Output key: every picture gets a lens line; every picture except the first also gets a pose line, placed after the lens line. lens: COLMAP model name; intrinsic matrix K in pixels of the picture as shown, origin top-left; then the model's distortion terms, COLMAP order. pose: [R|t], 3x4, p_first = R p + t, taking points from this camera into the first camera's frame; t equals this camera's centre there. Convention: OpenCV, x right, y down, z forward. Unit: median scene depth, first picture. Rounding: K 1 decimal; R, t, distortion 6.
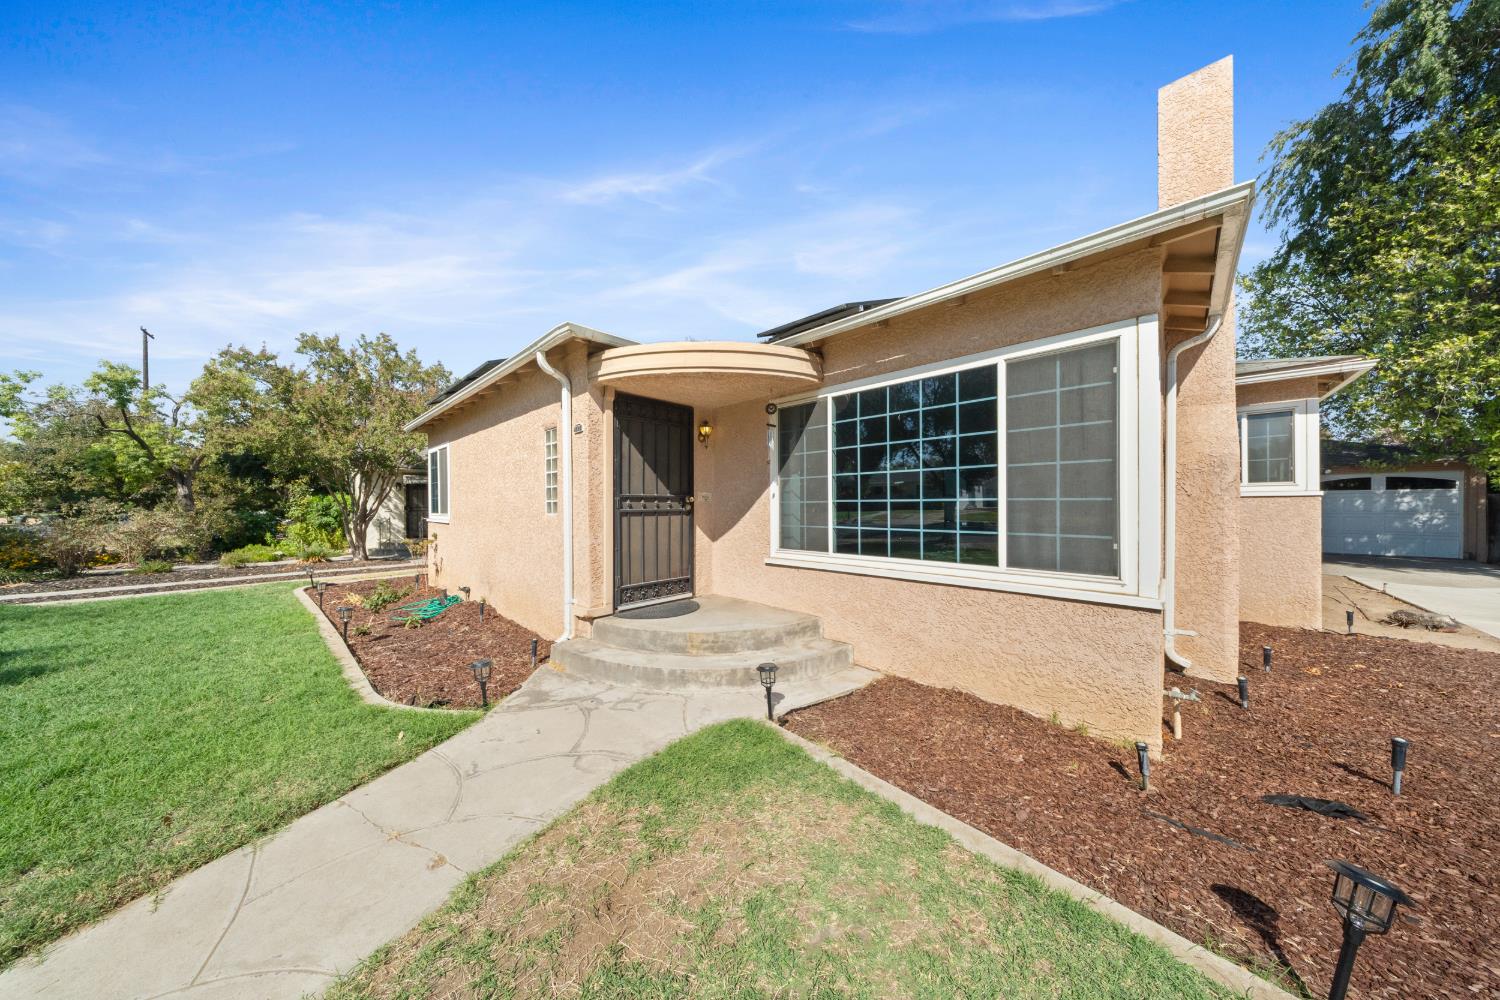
lens RADIAL K [[445.4, 0, 738.5], [0, 445.4, 503.8], [0, 0, 1]] dist [0.002100, -0.000760]
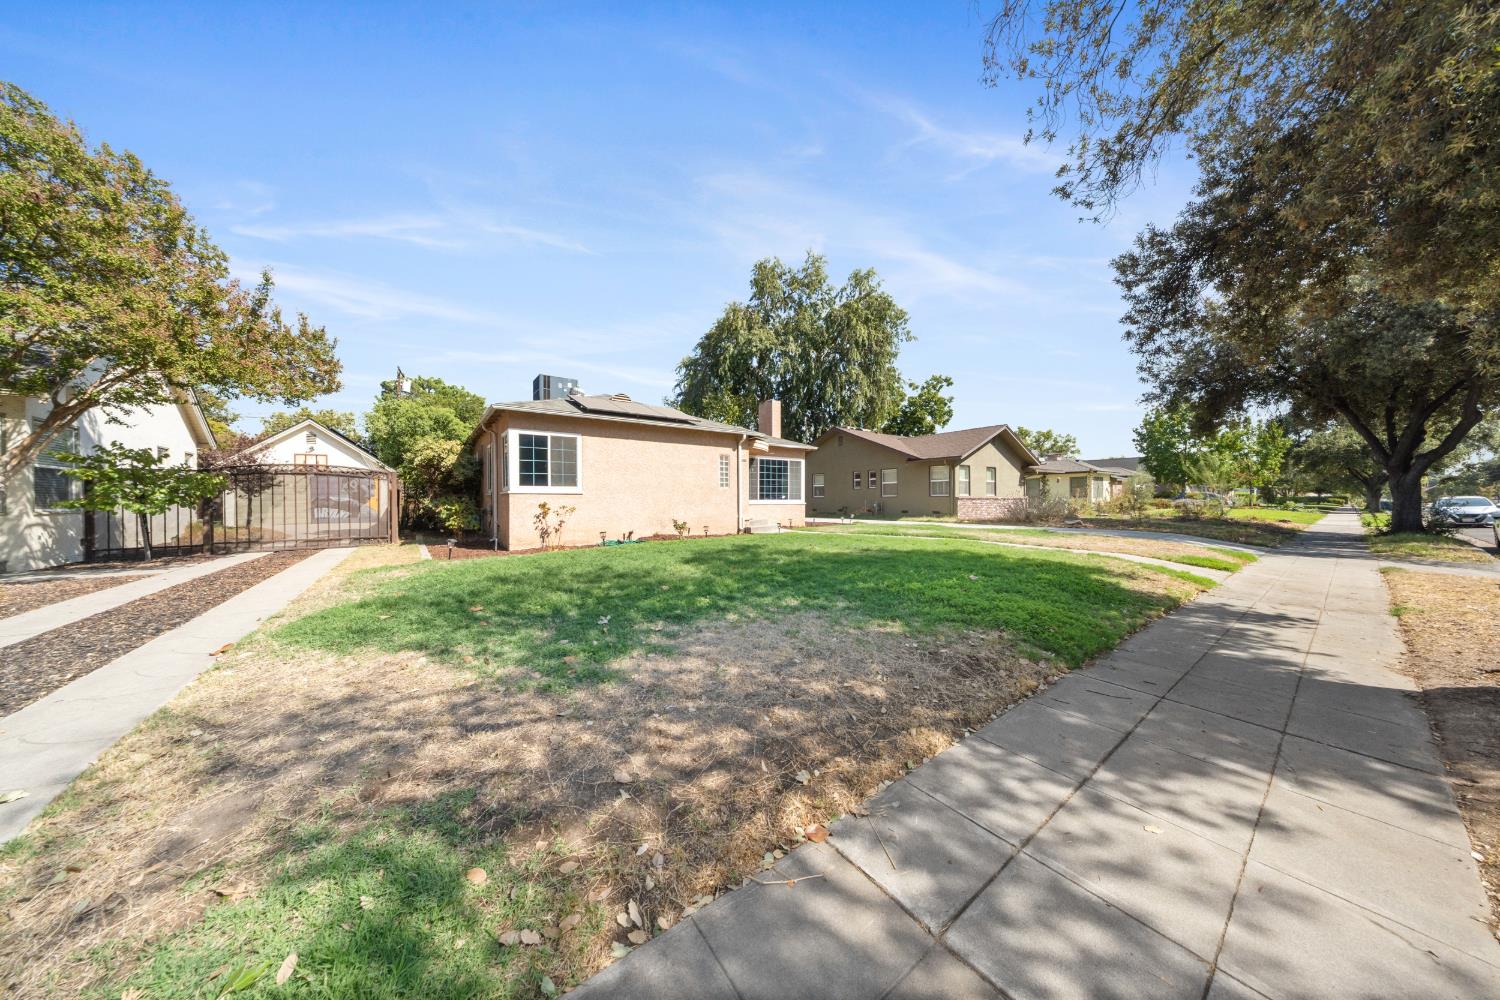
lens RADIAL K [[445.4, 0, 738.7], [0, 445.4, 501.6], [0, 0, 1]] dist [0.002100, -0.000760]
pose [[0.179524, 0.003051, 0.983749, -3.479115], [0.002696, 0.999990, -0.003593, 0.135494], [-0.983750, 0.003297, 0.179514, 0.482044]]
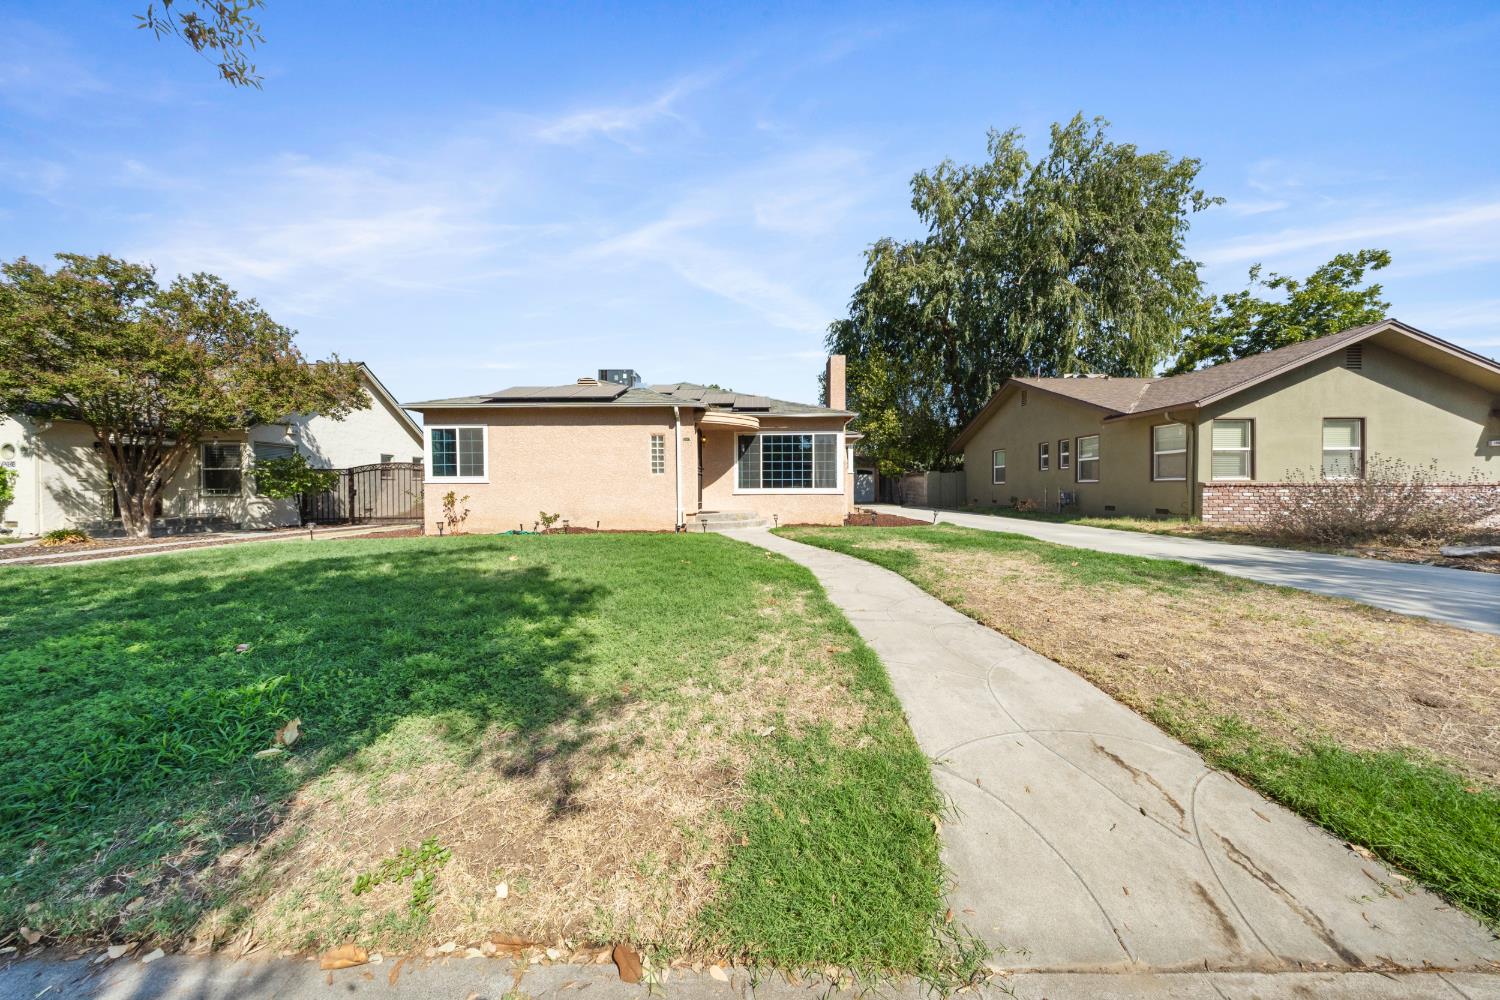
lens RADIAL K [[445.4, 0, 752.3], [0, 445.4, 494.9], [0, 0, 1]] dist [0.002100, -0.000760]
pose [[0.726733, -0.010558, 0.686839, -1.826485], [-0.000600, 0.999872, 0.016005, 0.105150], [-0.686919, -0.012044, 0.726634, -1.076645]]
